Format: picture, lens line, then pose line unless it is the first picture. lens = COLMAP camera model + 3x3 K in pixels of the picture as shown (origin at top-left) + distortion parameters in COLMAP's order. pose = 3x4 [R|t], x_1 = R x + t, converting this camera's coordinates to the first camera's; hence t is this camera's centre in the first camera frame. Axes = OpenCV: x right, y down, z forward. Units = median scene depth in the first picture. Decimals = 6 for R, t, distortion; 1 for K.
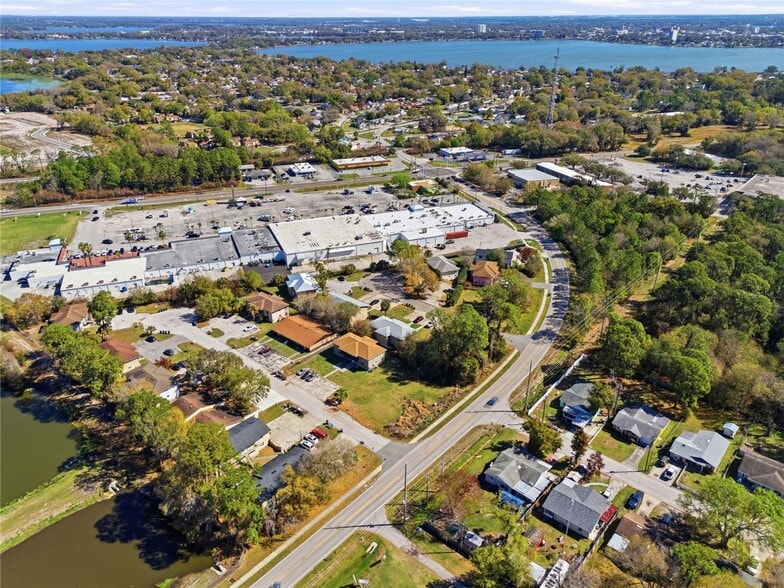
lens RADIAL K [[580.1, 0, 392.0], [0, 580.1, 294.0], [0, 0, 1]] dist [0.049708, -0.005030]
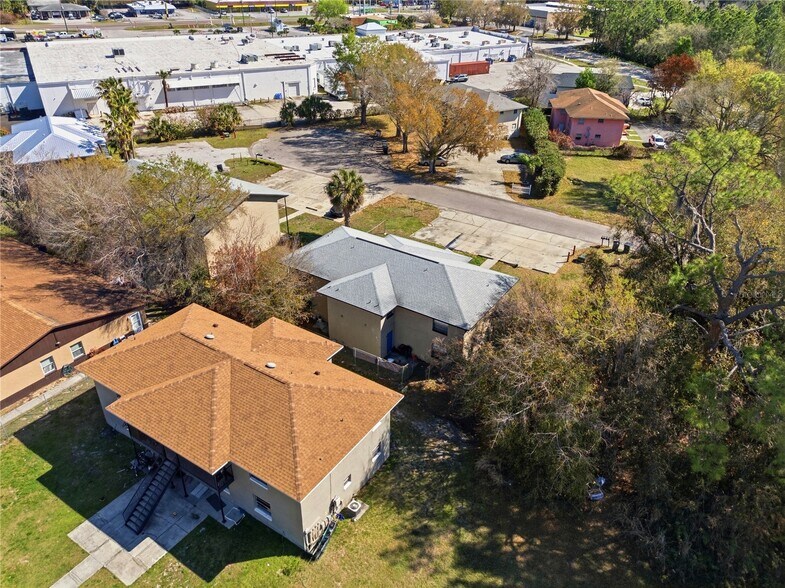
lens RADIAL K [[580.8, 0, 392.5], [0, 580.8, 294.0], [0, 0, 1]] dist [0.049708, -0.005030]
pose [[0.989118, -0.060503, 0.134107, -0.029011], [0.048437, 0.994628, 0.091478, 0.043587], [-0.138921, -0.083987, 0.986736, 0.728876]]
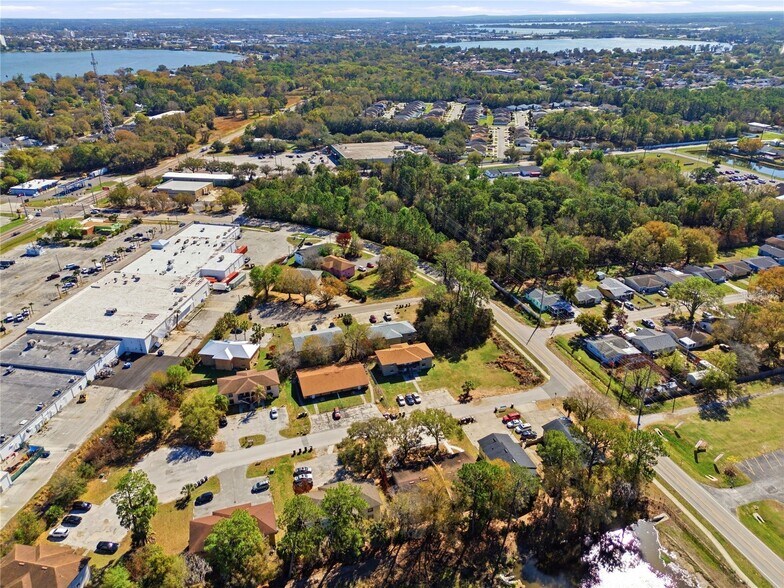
lens RADIAL K [[580.1, 0, 392.0], [0, 580.1, 294.0], [0, 0, 1]] dist [0.049708, -0.005030]
pose [[0.507459, -0.372675, 0.776916, -0.698615], [0.378036, 0.906518, 0.187921, -0.170480], [-0.774322, 0.198340, 0.600905, 0.363460]]
